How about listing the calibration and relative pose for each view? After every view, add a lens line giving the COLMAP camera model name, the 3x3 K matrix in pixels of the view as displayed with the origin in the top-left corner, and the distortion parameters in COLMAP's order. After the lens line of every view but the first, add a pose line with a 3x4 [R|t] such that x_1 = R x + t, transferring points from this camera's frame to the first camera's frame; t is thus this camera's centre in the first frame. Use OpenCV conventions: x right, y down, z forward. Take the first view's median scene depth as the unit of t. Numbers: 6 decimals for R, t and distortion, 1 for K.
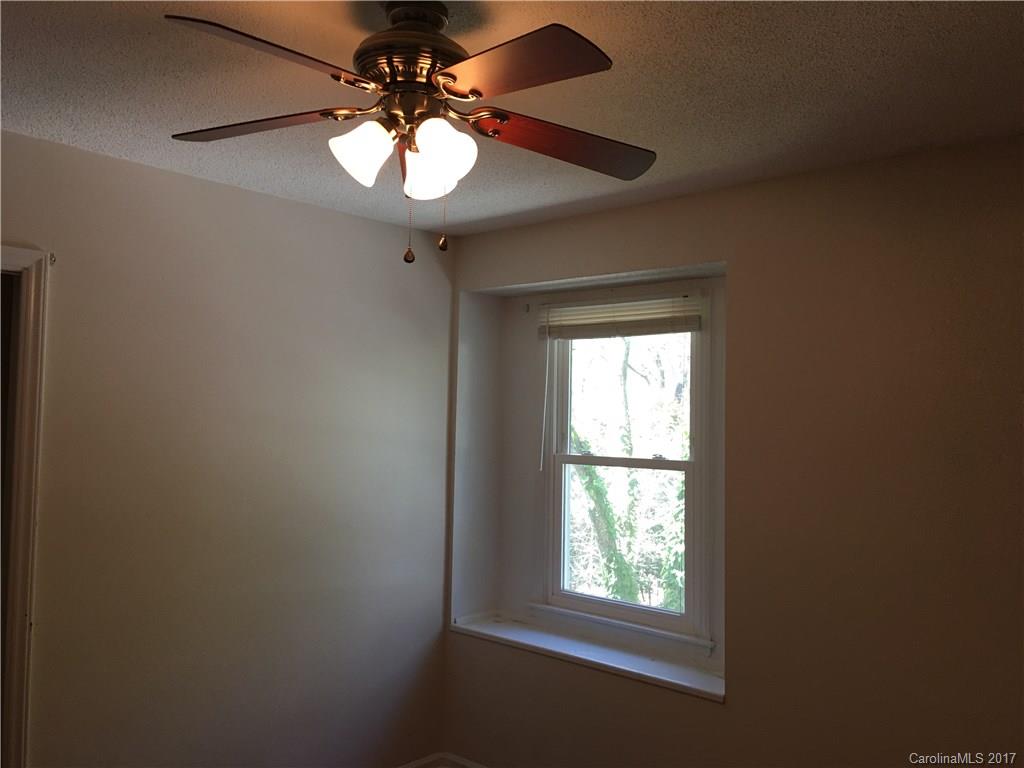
lens RADIAL K [[868.9, 0, 508.8], [0, 868.9, 379.8], [0, 0, 1]] dist [0.122199, -0.165162]
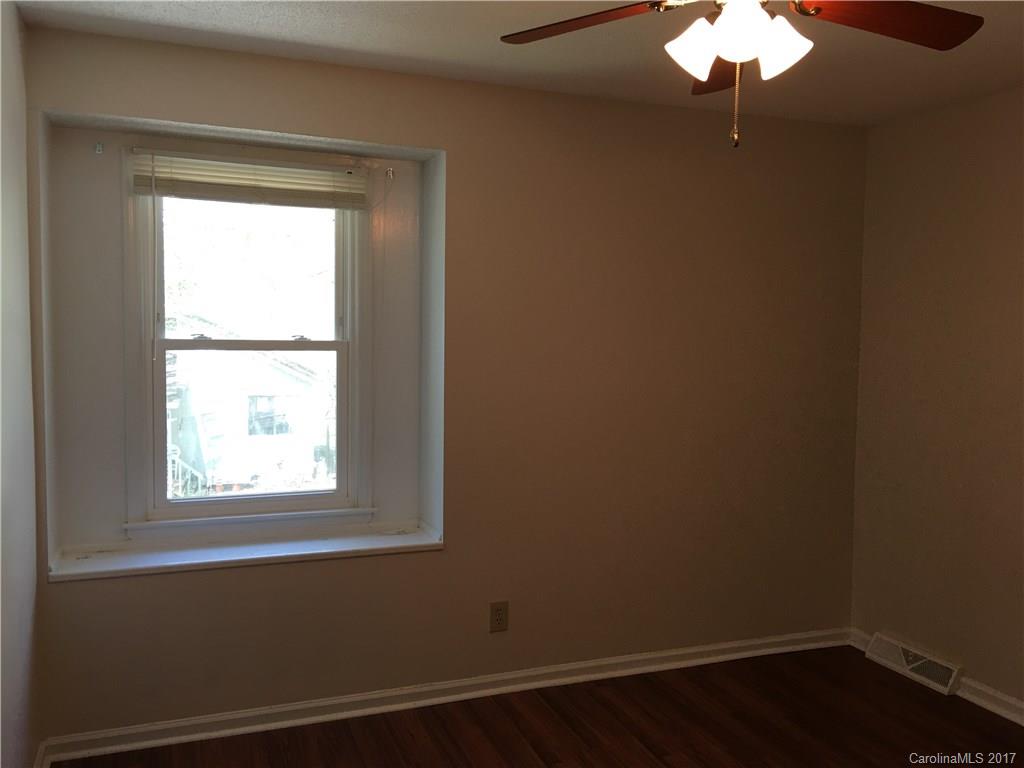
lens RADIAL K [[868.9, 0, 508.8], [0, 868.9, 379.8], [0, 0, 1]] dist [0.122199, -0.165162]
pose [[0.452514, -0.073168, 0.888751, -0.561808], [-0.049458, 0.993035, 0.106935, 0.019511], [-0.890385, -0.092345, 0.445743, 0.354965]]
